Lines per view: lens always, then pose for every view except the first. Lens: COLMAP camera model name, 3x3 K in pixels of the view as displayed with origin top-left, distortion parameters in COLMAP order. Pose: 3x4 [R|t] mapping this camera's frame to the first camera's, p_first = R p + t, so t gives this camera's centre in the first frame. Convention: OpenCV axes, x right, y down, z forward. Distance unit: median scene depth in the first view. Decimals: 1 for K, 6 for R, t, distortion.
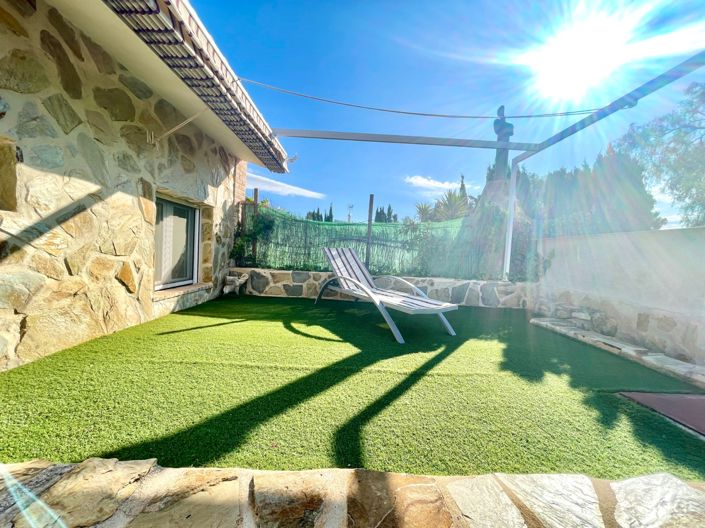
lens RADIAL K [[284.4, 0, 351.0], [0, 284.4, 263.9], [0, 0, 1]] dist [-0.003274, 0.000072]
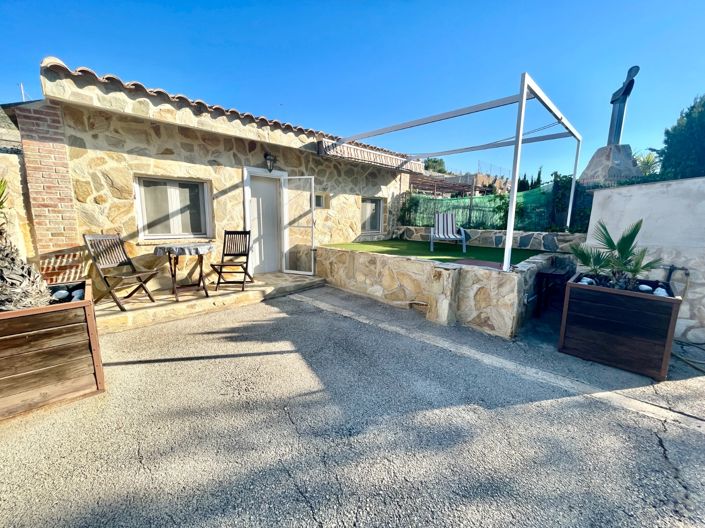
lens RADIAL K [[284.4, 0, 349.7], [0, 284.4, 262.9], [0, 0, 1]] dist [-0.003274, 0.000072]
pose [[0.702639, 0.074316, -0.707655, 0.798155], [-0.004149, 0.994942, 0.100366, 0.074163], [0.711534, -0.067585, 0.699394, -0.692572]]
